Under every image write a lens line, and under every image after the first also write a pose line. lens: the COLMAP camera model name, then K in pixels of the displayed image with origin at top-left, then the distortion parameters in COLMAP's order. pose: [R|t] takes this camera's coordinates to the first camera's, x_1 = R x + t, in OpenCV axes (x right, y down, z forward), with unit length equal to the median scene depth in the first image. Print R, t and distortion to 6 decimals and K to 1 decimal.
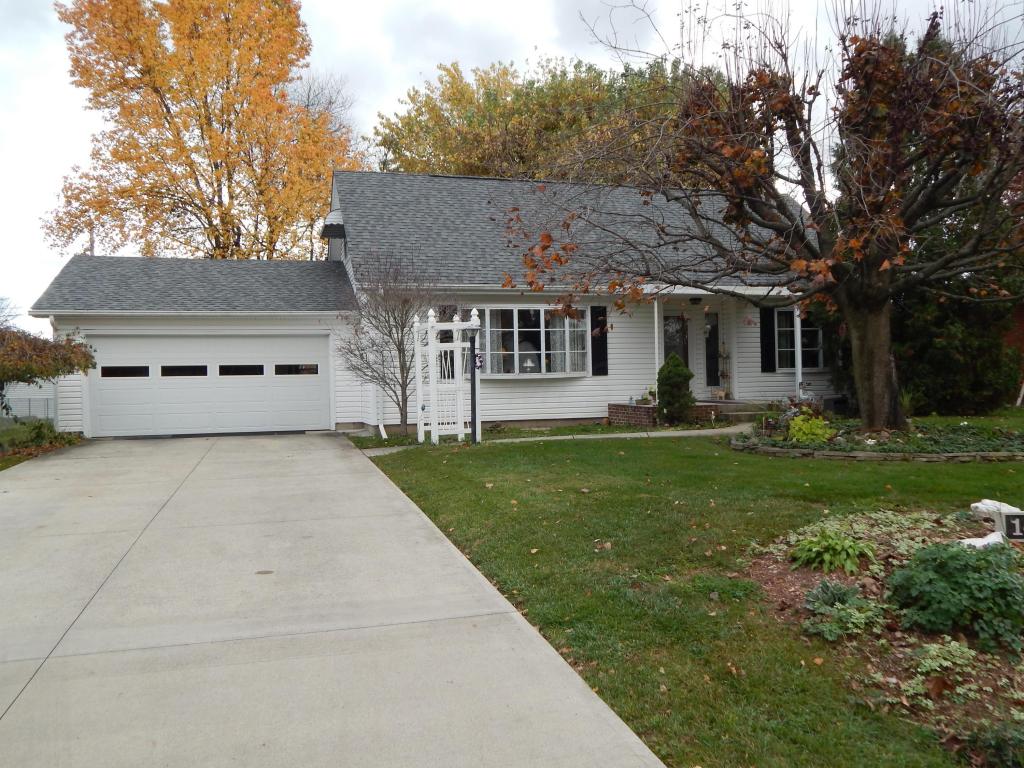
lens RADIAL K [[811.0, 0, 512.0], [0, 811.0, 384.0], [0, 0, 1]] dist [-0.000031, 0.003141]
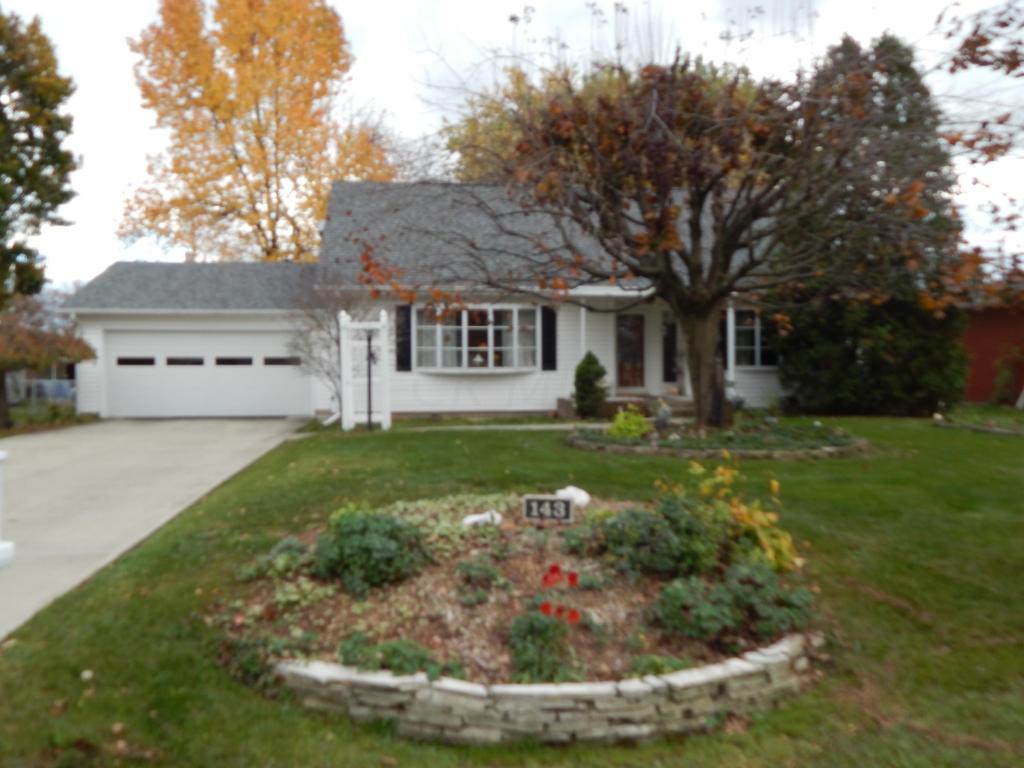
lens RADIAL K [[811.0, 0, 512.0], [0, 811.0, 384.0], [0, 0, 1]] dist [-0.000031, 0.003141]
pose [[0.986941, 0.017286, -0.160150, 0.233456], [-0.015769, 0.999818, 0.010738, -0.003900], [0.160307, -0.008073, 0.987034, -0.056792]]
